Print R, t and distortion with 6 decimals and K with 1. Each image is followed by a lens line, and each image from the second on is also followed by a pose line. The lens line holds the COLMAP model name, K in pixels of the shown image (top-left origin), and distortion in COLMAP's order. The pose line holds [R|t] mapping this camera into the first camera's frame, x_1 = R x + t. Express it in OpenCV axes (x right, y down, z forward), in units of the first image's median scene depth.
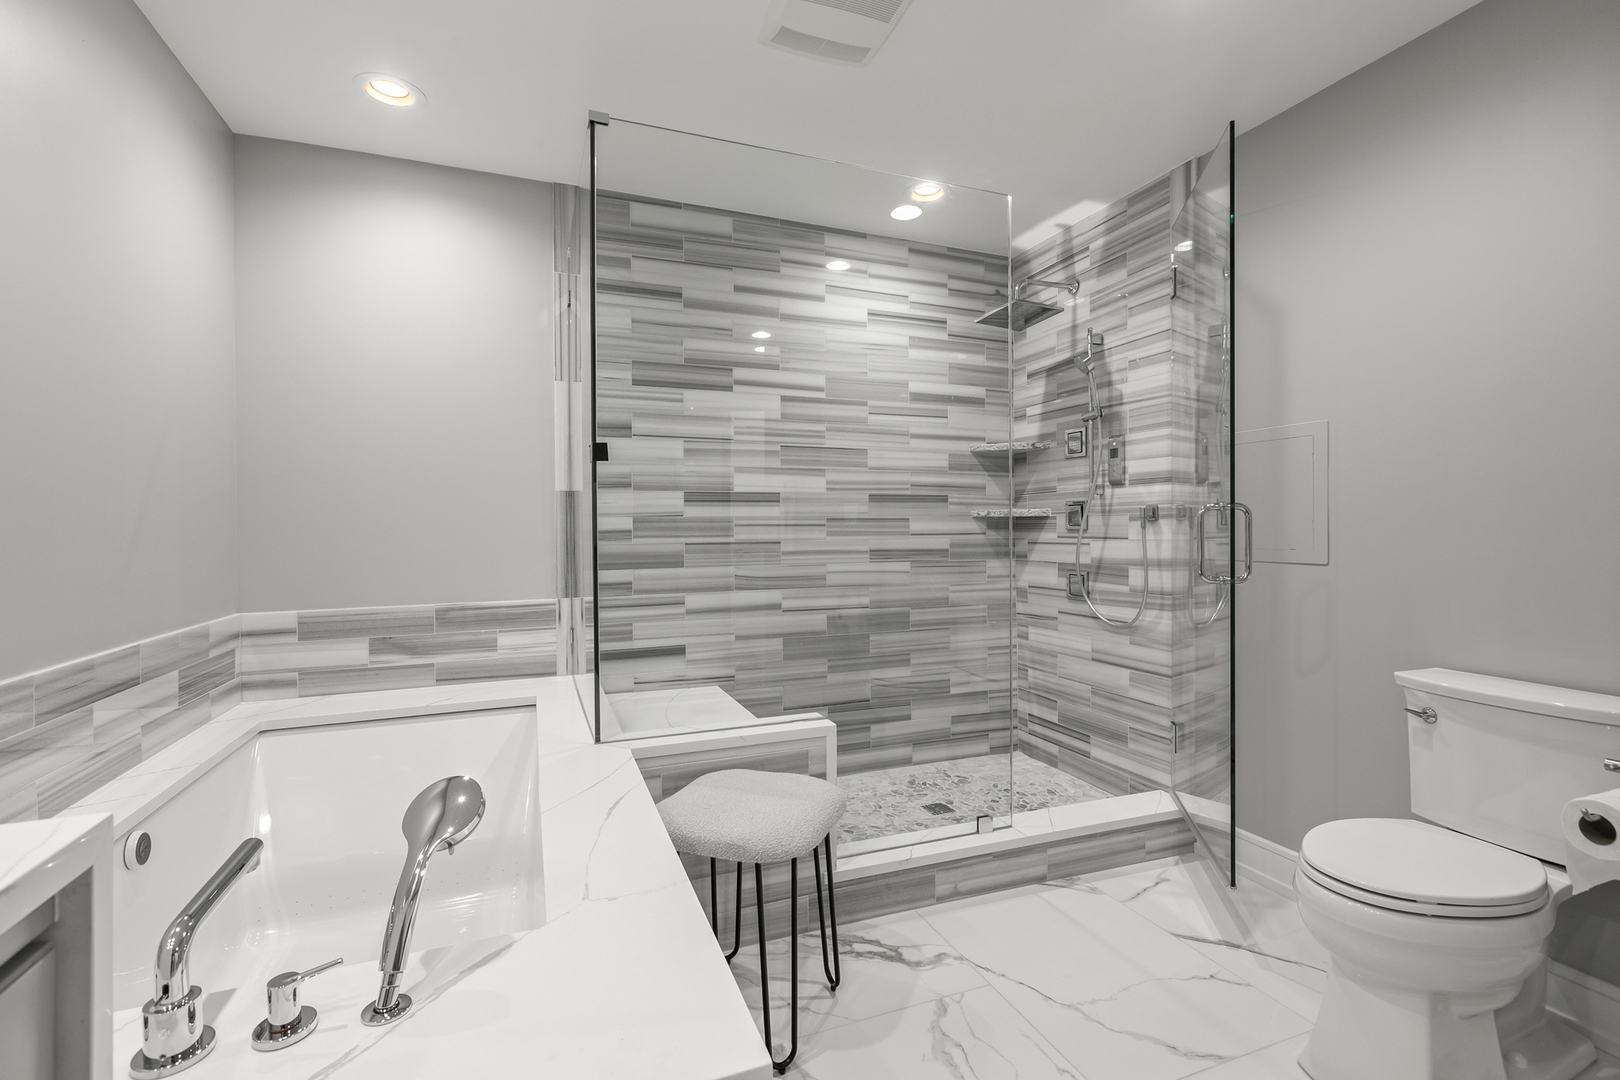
lens RADIAL K [[725.9, 0, 821.2], [0, 725.9, 531.3], [0, 0, 1]] dist [-0.001808, 0.000220]
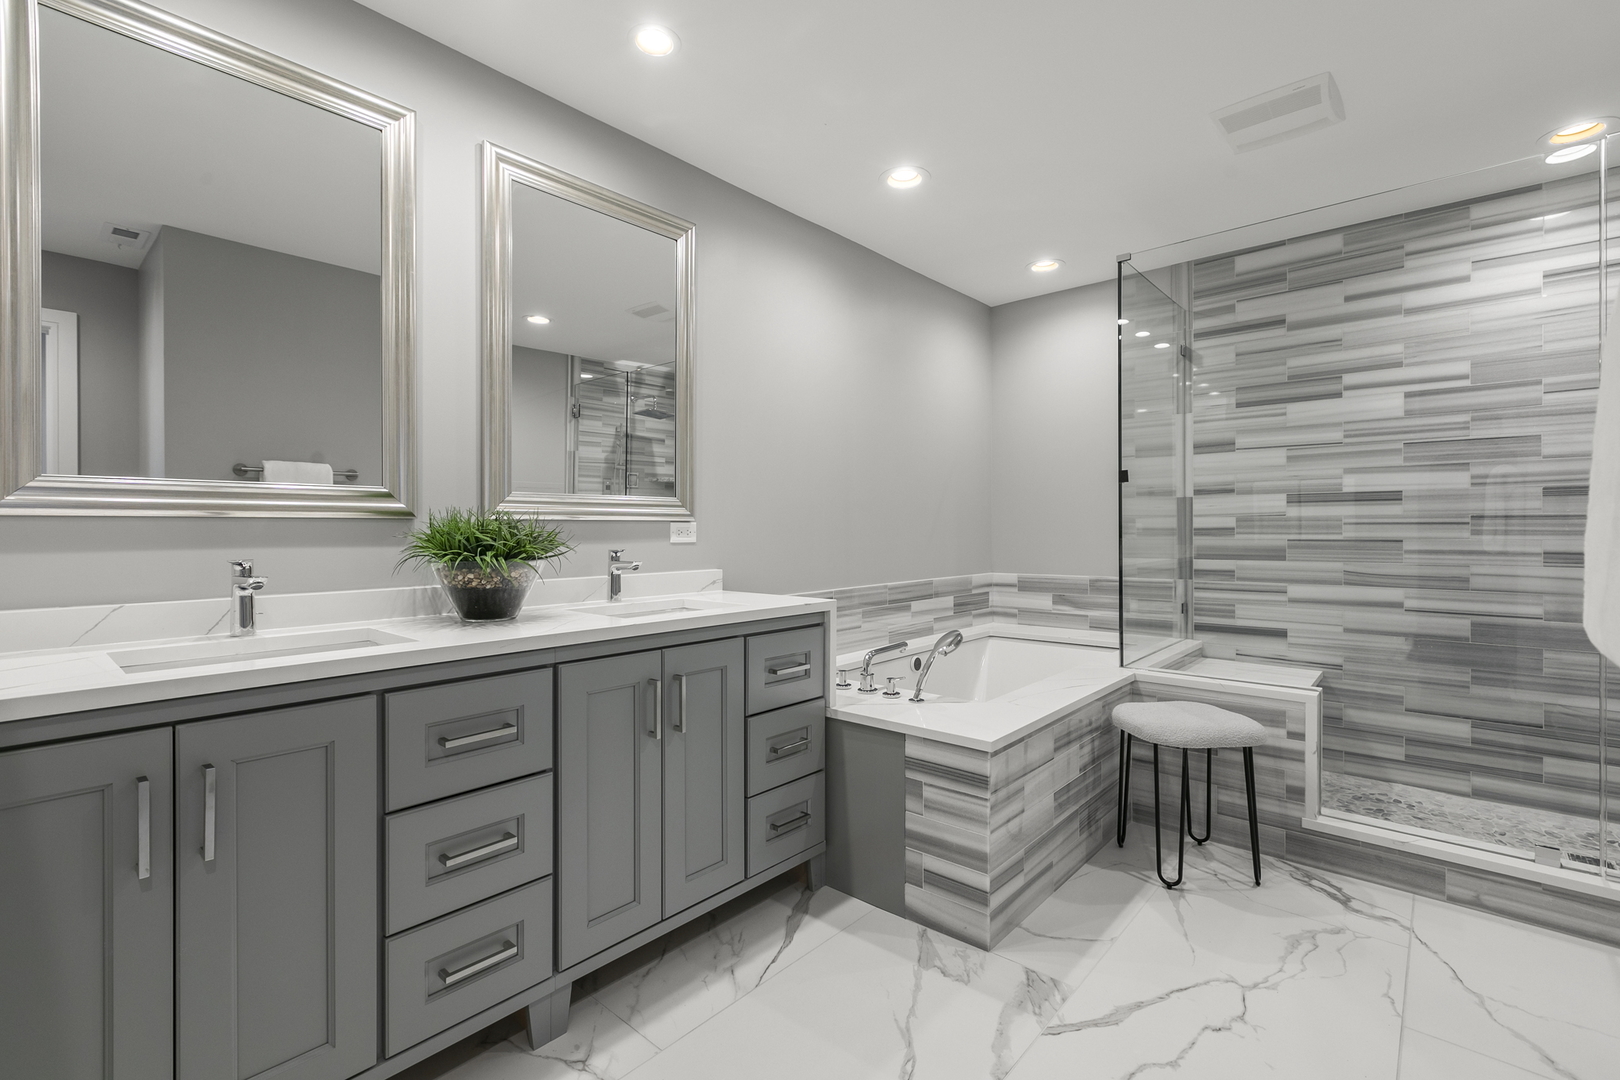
lens RADIAL K [[725.9, 0, 805.2], [0, 725.9, 533.6], [0, 0, 1]] dist [-0.001808, 0.000220]
pose [[0.449474, 0.012976, -0.893199, 0.485900], [-0.003515, 0.999912, 0.012757, -0.004520], [0.893287, -0.002594, 0.449480, -0.182079]]
